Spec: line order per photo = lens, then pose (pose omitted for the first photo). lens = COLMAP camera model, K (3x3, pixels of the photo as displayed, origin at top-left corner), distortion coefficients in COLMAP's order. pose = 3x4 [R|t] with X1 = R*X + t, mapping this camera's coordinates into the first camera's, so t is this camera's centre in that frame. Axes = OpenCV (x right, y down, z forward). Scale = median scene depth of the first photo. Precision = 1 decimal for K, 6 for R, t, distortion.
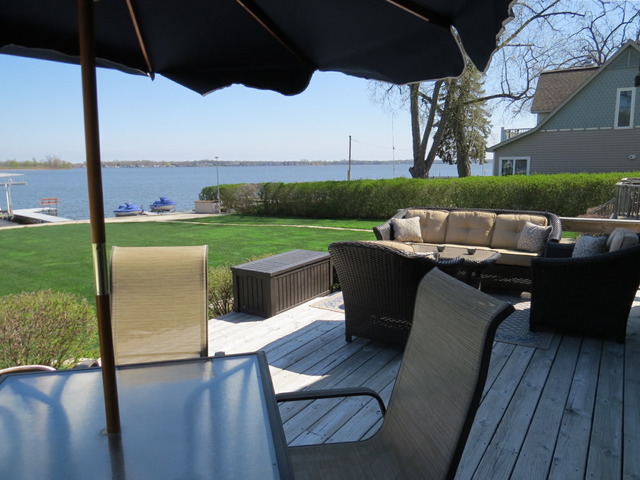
lens RADIAL K [[460.2, 0, 323.5], [0, 460.2, 239.8], [0, 0, 1]] dist [-0.008024, -0.008762]
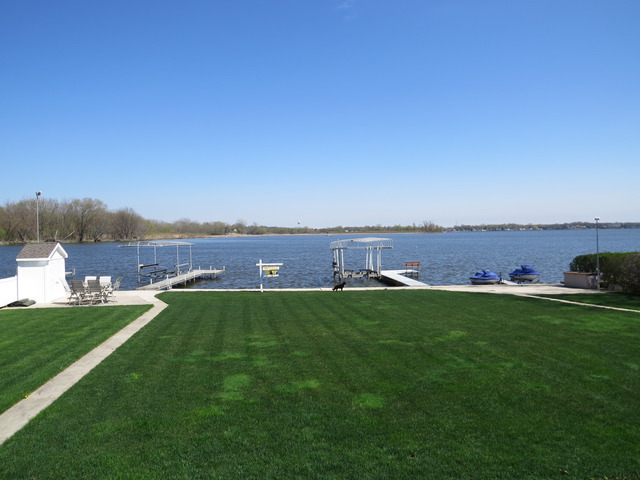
lens RADIAL K [[460.2, 0, 323.6], [0, 460.2, 237.7], [0, 0, 1]] dist [-0.008024, -0.008762]
pose [[0.729202, 0.002003, -0.684296, -0.032929], [-0.098215, 0.989949, -0.101762, -0.018966], [0.677214, 0.141414, 0.722069, 0.109405]]
